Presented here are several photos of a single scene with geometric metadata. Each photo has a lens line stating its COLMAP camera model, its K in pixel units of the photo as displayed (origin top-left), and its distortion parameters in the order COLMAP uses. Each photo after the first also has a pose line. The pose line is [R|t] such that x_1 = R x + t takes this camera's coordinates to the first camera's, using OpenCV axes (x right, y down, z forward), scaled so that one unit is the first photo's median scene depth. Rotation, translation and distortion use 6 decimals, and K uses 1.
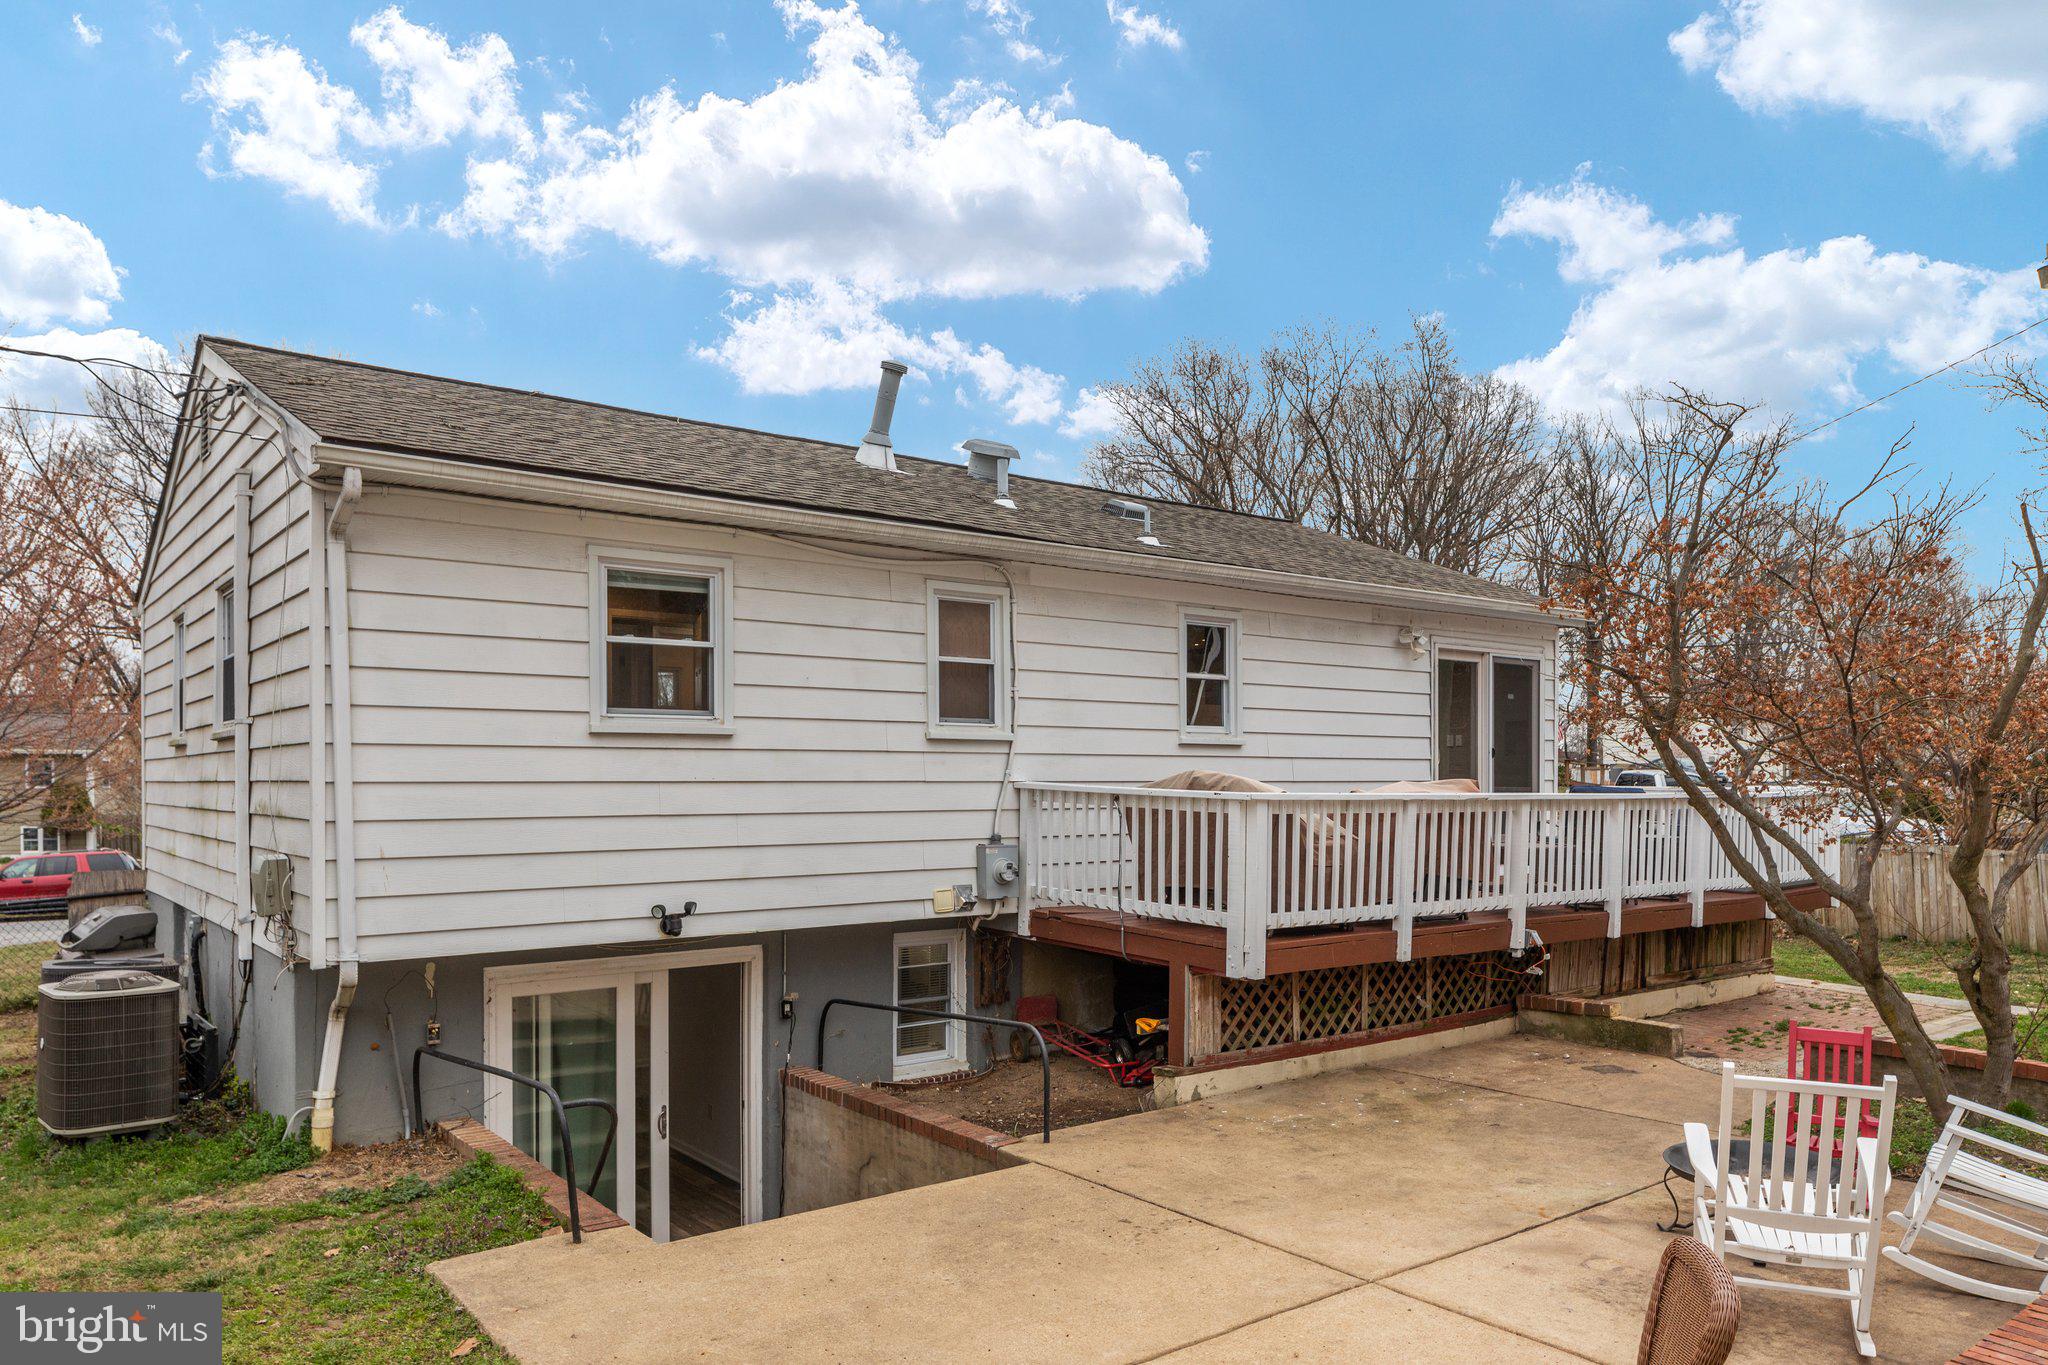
lens RADIAL K [[1384.0, 0, 1017.2], [0, 1384.0, 779.3], [0, 0, 1]] dist [0.002000, -0.000117]
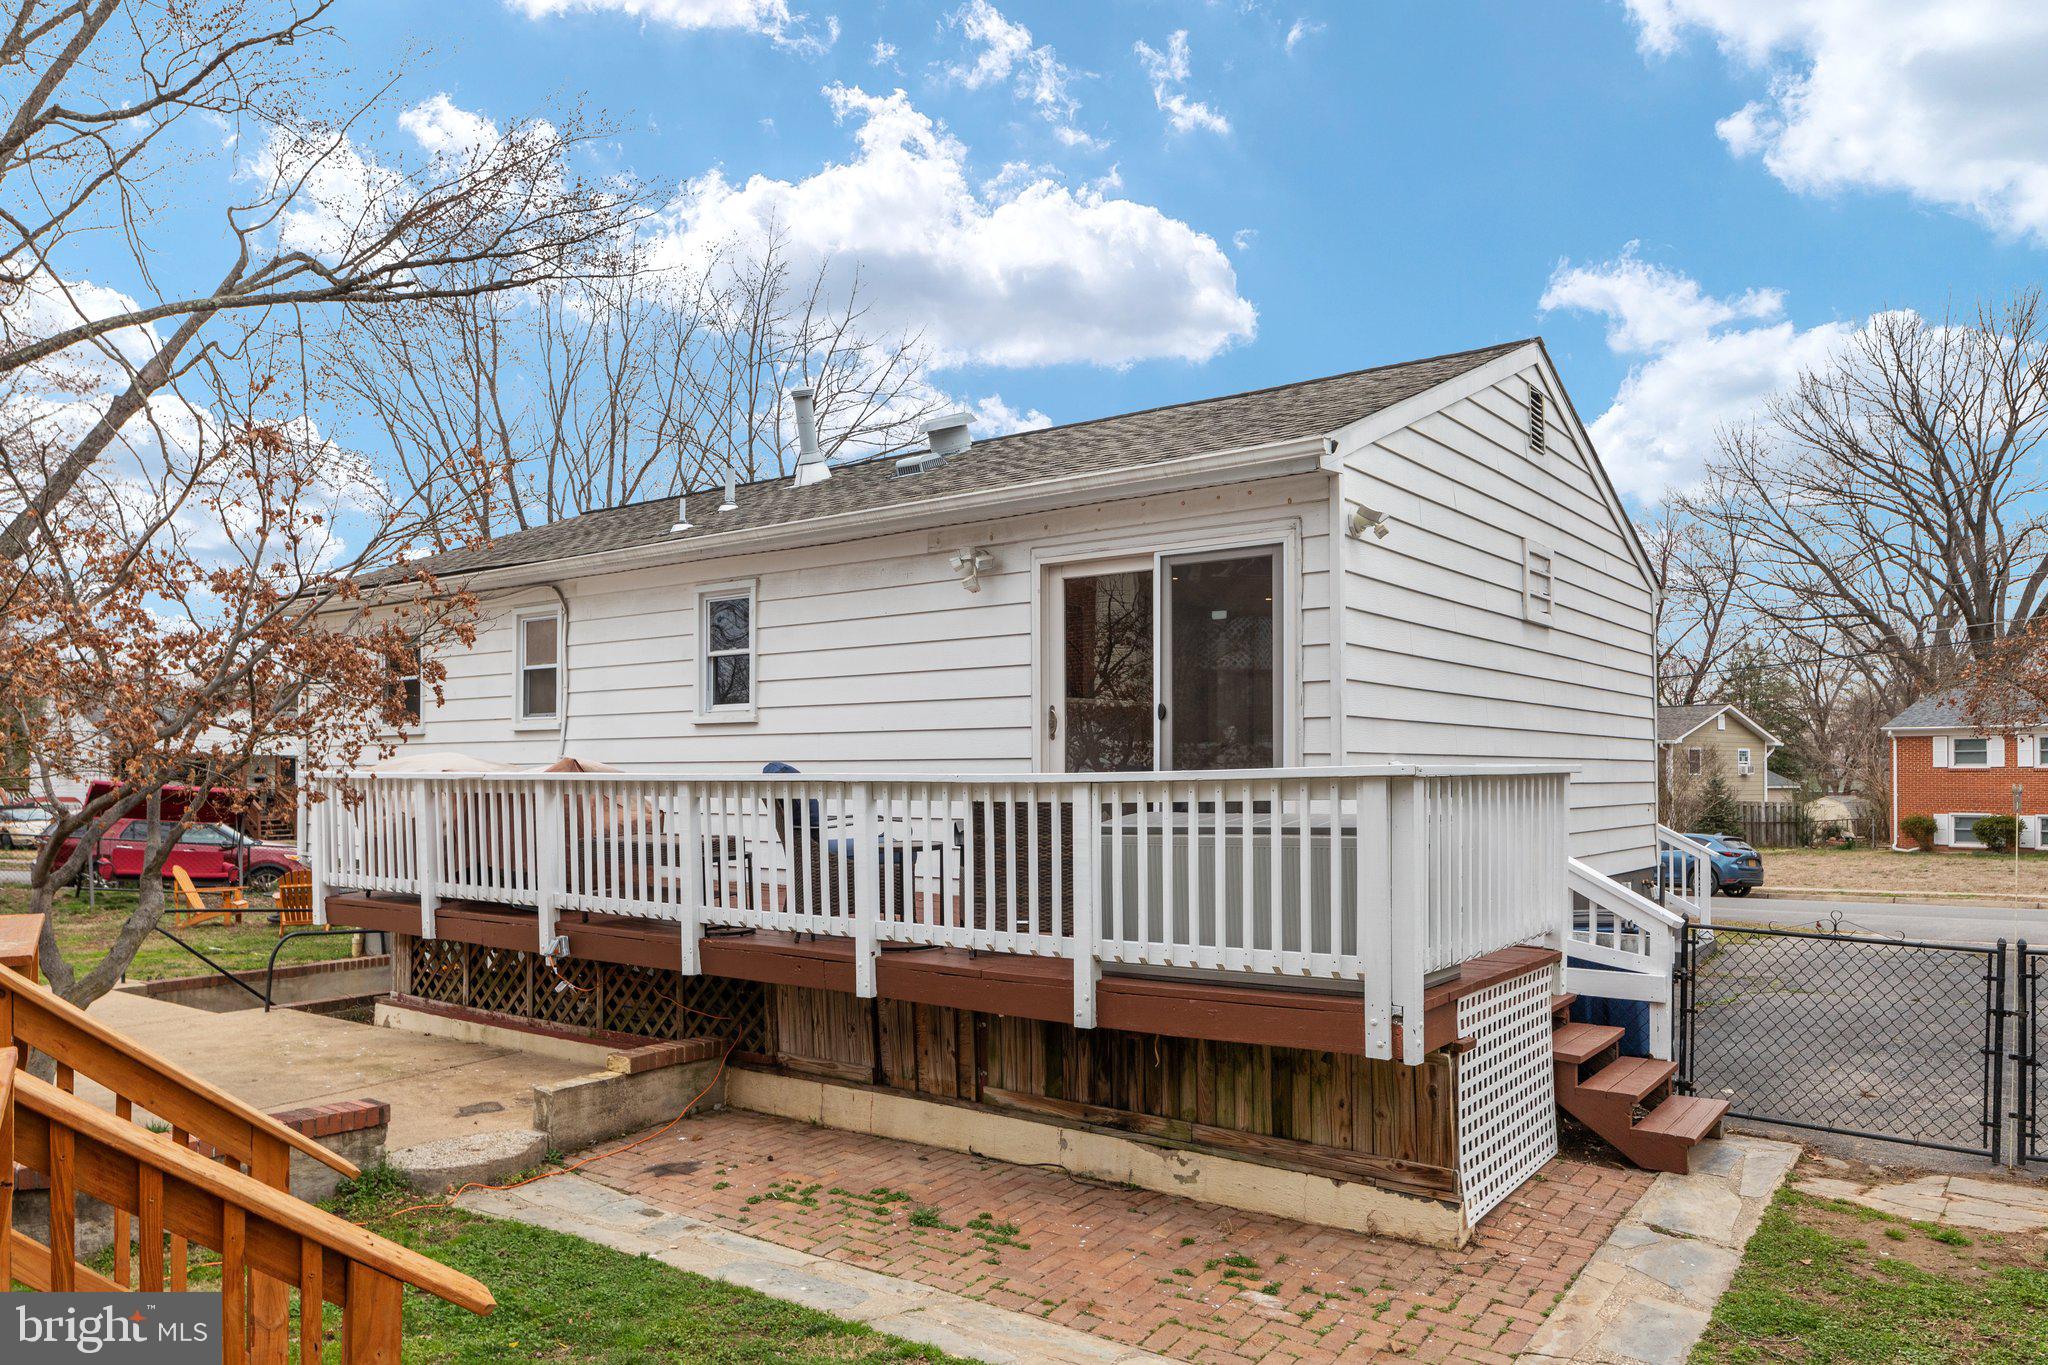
lens RADIAL K [[1384.0, 0, 1017.2], [0, 1384.0, 779.3], [0, 0, 1]] dist [0.002000, -0.000117]
pose [[0.277273, 0.001071, -0.960791, 1.102028], [0.000604, 0.999999, 0.001289, 0.012181], [0.960791, -0.000938, 0.277272, 0.915994]]
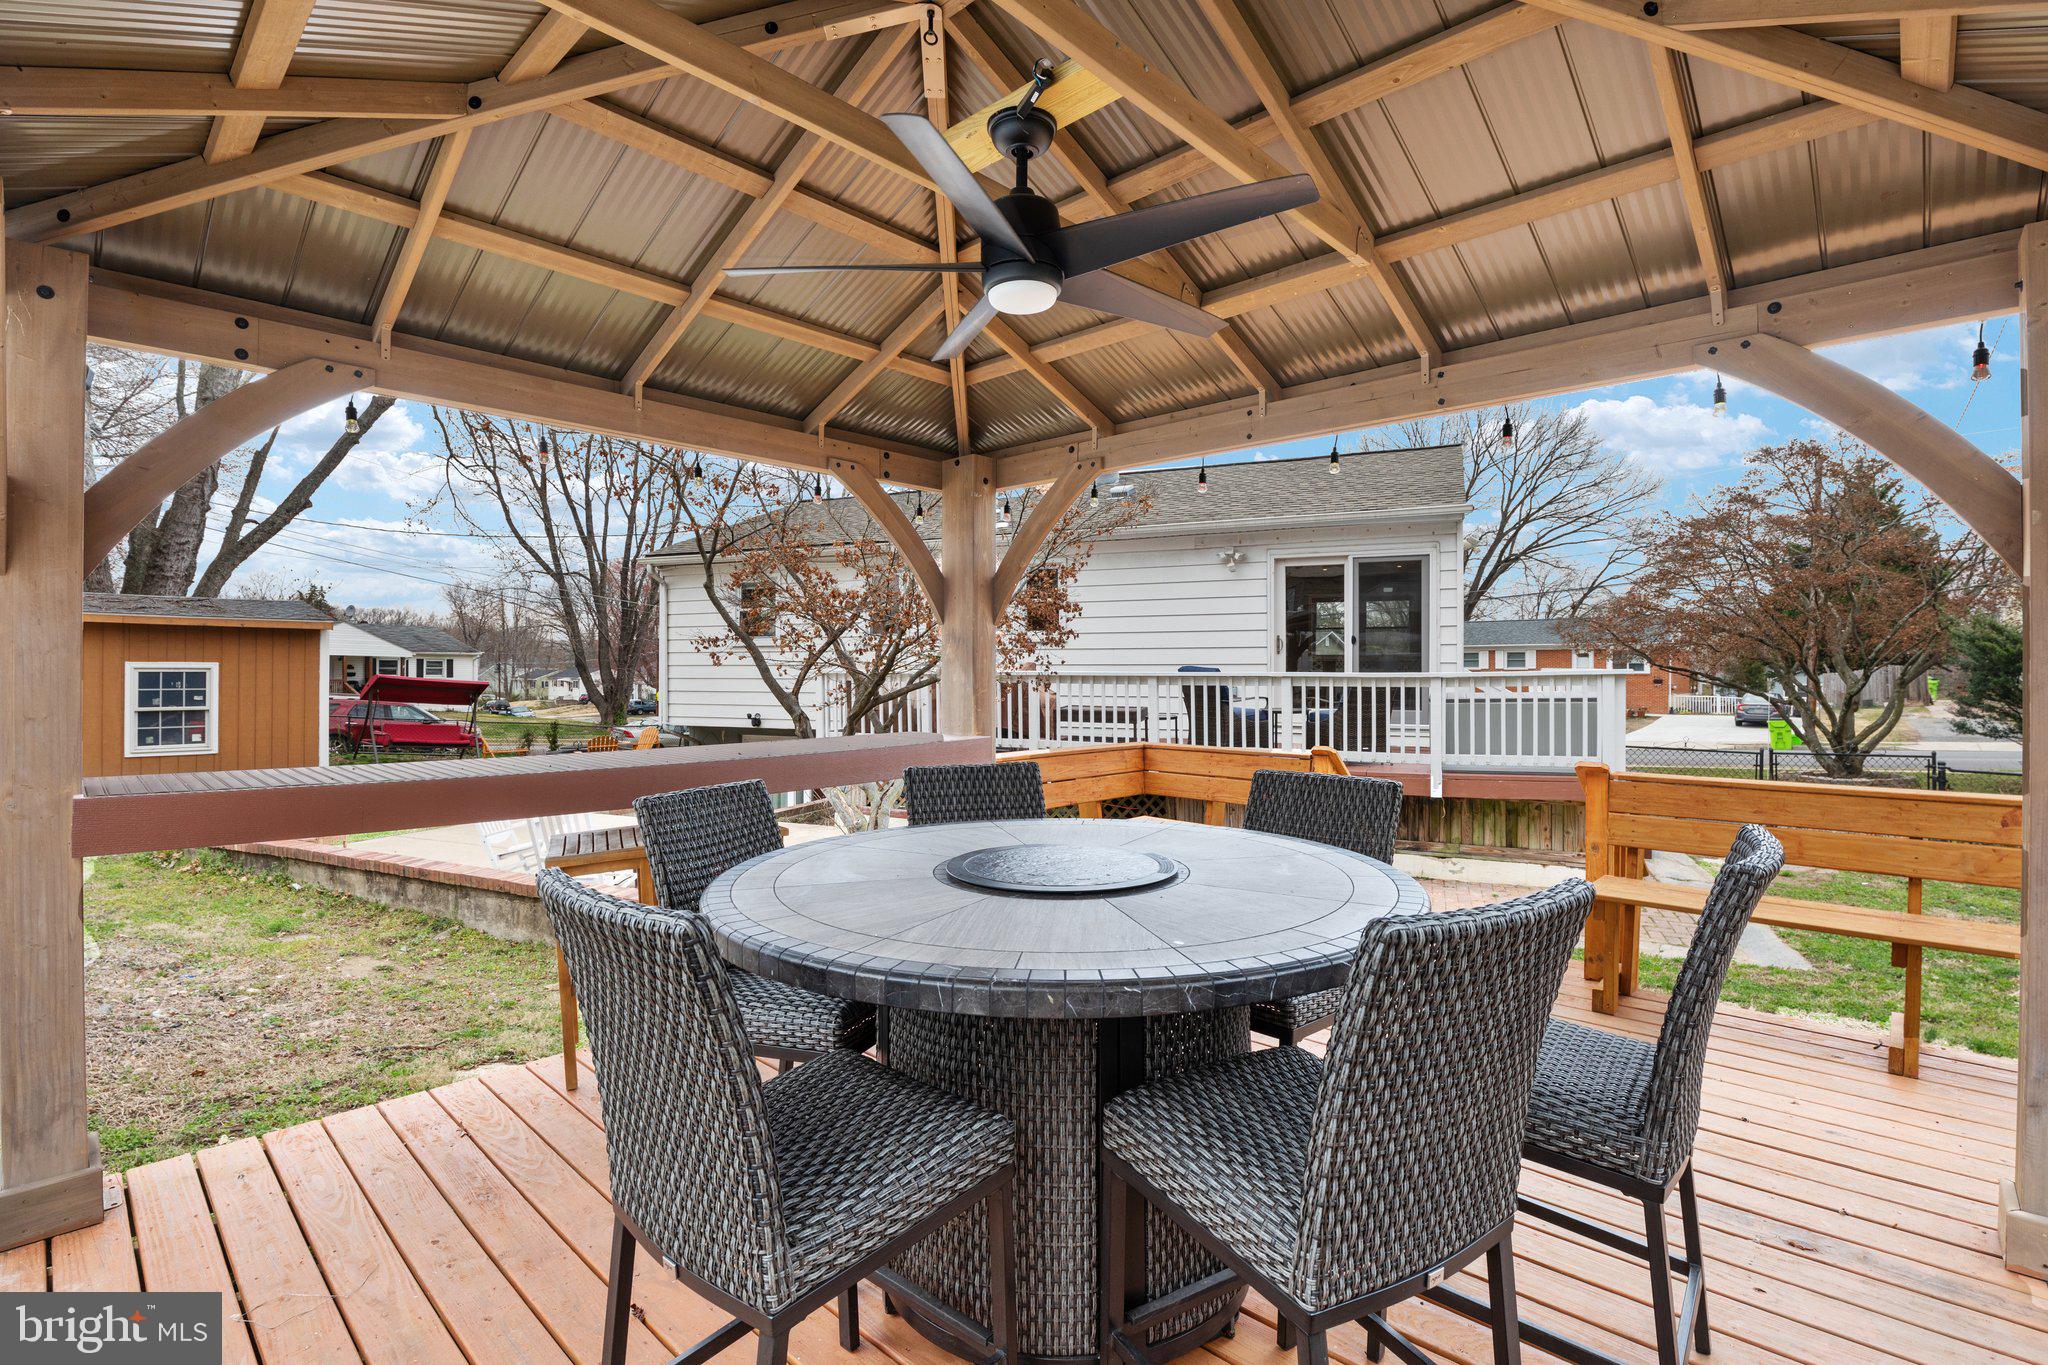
lens RADIAL K [[949.0, 0, 1024.0], [0, 949.0, 682.5], [0, 0, 1]] dist [-0.029549, 0.001810]
pose [[0.482771, 0.009155, -0.875699, 1.089877], [-0.001908, 0.999954, 0.009403, 0.011803], [0.875744, -0.002869, 0.482767, 0.438045]]
